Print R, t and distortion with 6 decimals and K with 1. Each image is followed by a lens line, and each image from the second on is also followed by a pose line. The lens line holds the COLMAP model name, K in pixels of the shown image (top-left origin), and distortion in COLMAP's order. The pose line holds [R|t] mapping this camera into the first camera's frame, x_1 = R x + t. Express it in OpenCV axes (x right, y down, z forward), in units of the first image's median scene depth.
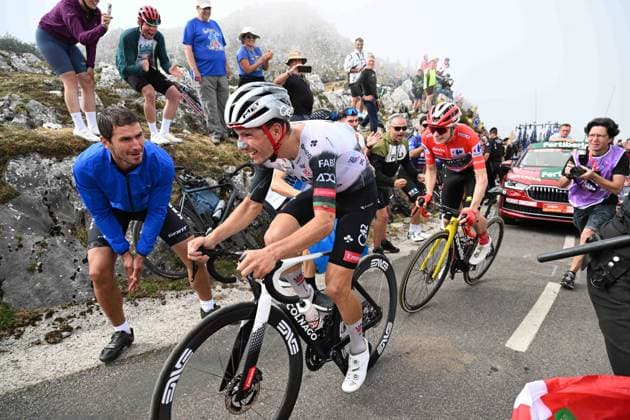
lens RADIAL K [[419.1, 0, 314.4], [0, 419.1, 214.0], [0, 0, 1]] dist [0.001173, -0.000799]
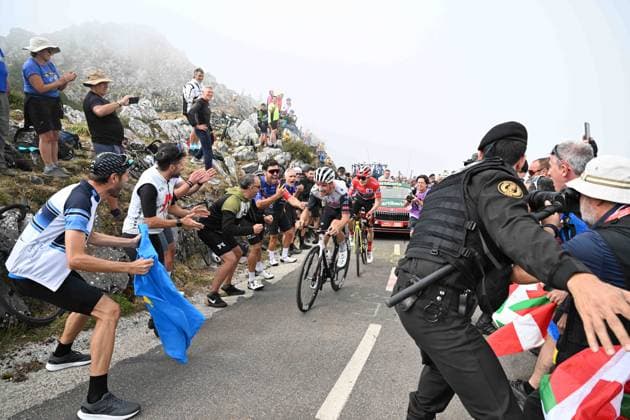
lens RADIAL K [[420.3, 0, 314.1], [0, 420.3, 213.9], [0, 0, 1]] dist [0.000490, 0.001617]
pose [[0.944633, -0.011648, 0.327923, 0.088654], [0.035302, 0.997177, -0.066275, -0.026852], [-0.326225, 0.074182, 0.942377, 0.074106]]
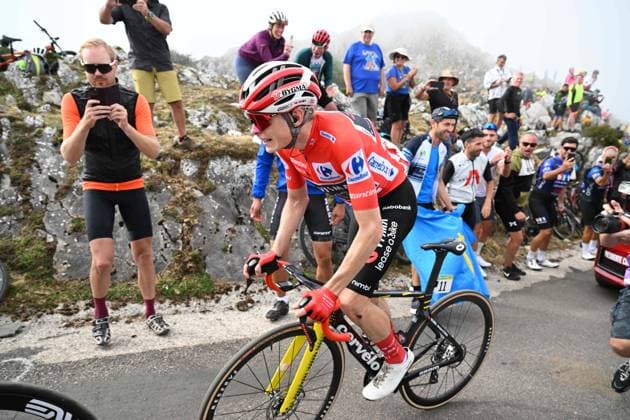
lens RADIAL K [[419.1, 0, 314.4], [0, 419.1, 214.0], [0, 0, 1]] dist [0.001173, -0.000799]
pose [[0.963559, 0.094294, -0.250326, -0.067103], [-0.098974, 0.995071, -0.006145, 0.004461], [0.248512, 0.030697, 0.968142, -0.081990]]
